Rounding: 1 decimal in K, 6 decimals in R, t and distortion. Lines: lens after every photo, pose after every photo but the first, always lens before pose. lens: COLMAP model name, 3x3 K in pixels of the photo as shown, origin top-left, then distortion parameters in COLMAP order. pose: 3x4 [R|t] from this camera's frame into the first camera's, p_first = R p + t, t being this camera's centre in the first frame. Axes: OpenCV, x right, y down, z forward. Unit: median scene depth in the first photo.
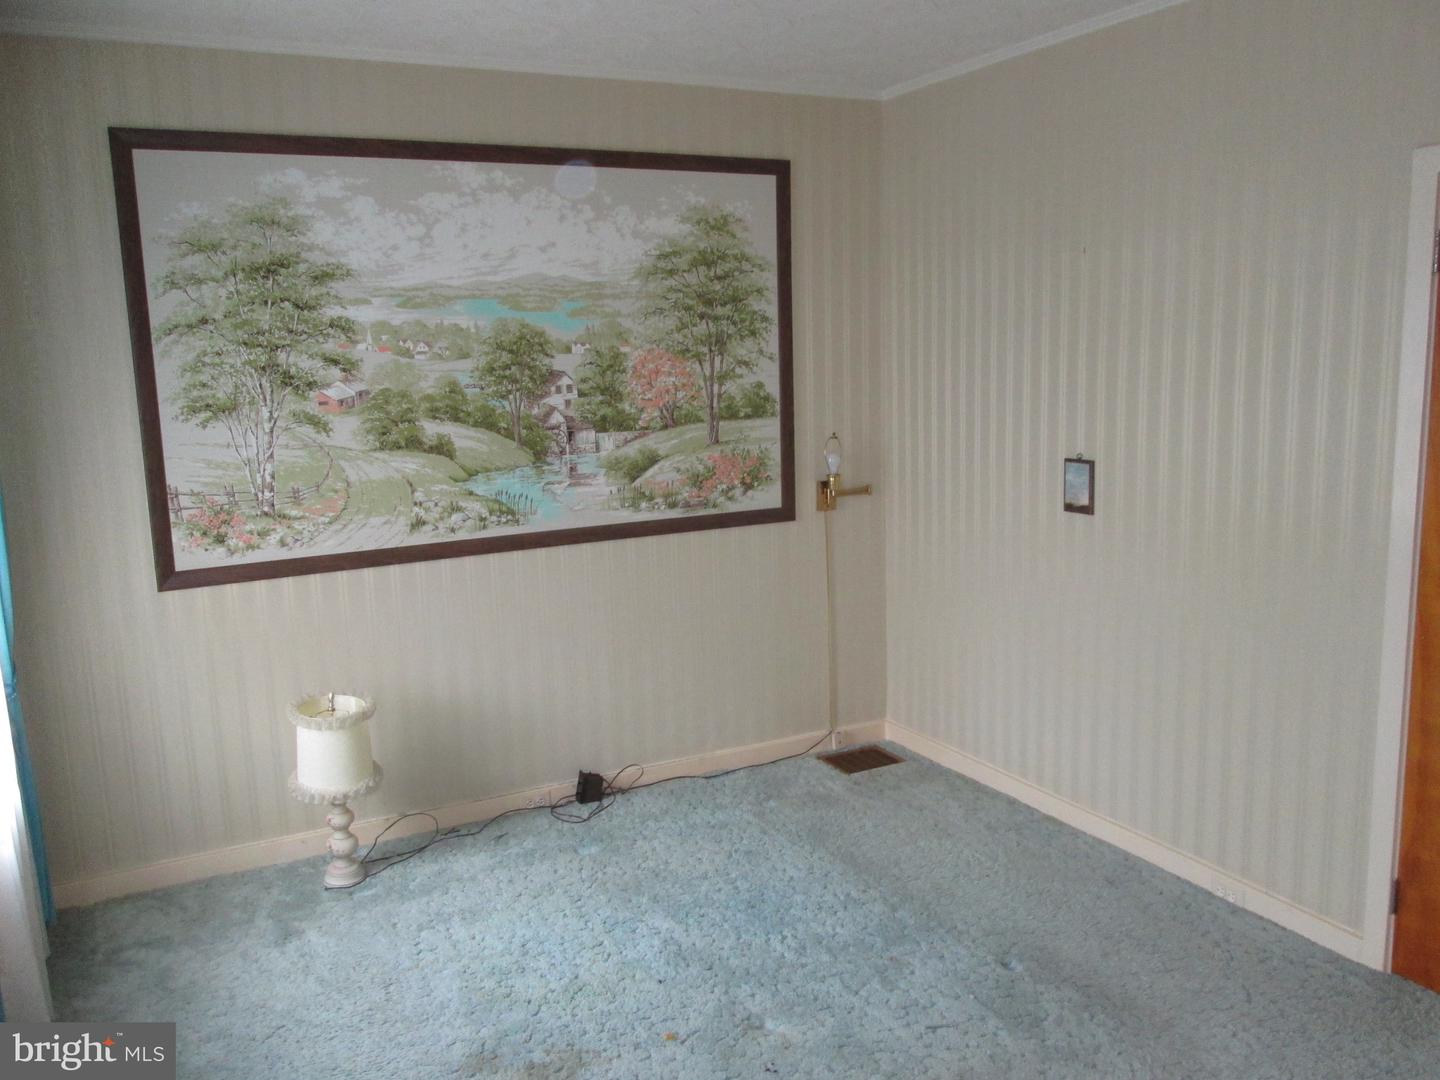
lens RADIAL K [[1175.1, 0, 719.8], [0, 1175.1, 518.8], [0, 0, 1]] dist [-0.094732, 0.065935]
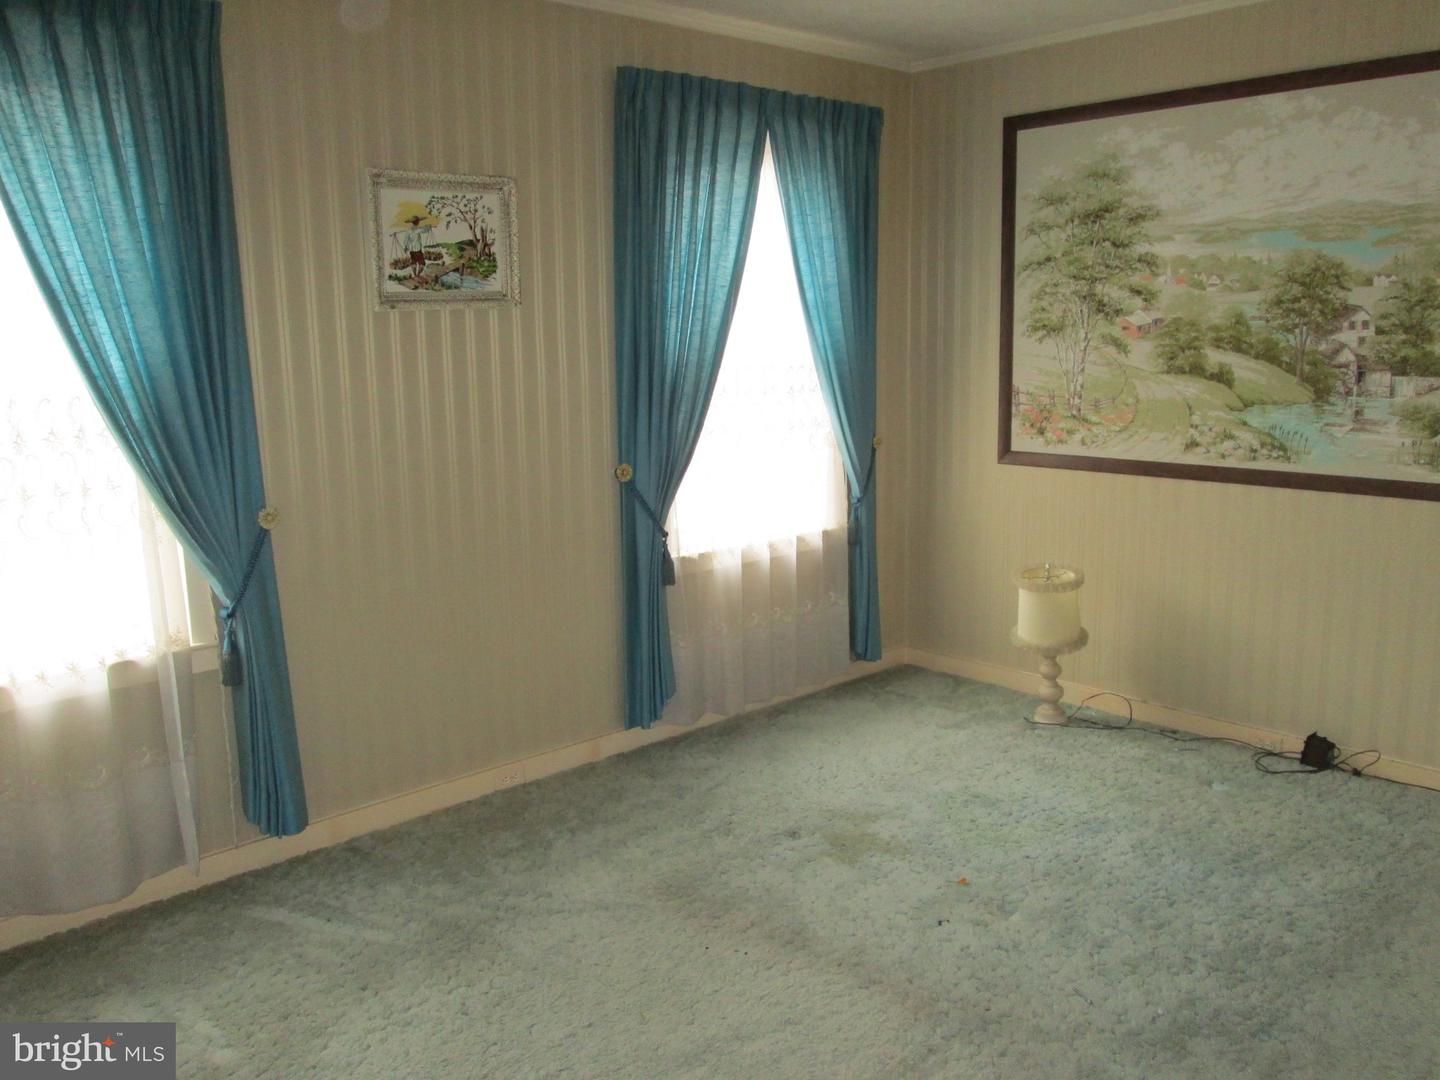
lens RADIAL K [[1175.1, 0, 719.8], [0, 1175.1, 518.8], [0, 0, 1]] dist [-0.094732, 0.065935]
pose [[0.237252, 0.182523, -0.954147, 0.676052], [-0.127241, 0.979568, 0.155747, -0.039990], [0.963079, 0.084455, 0.255628, 0.314136]]
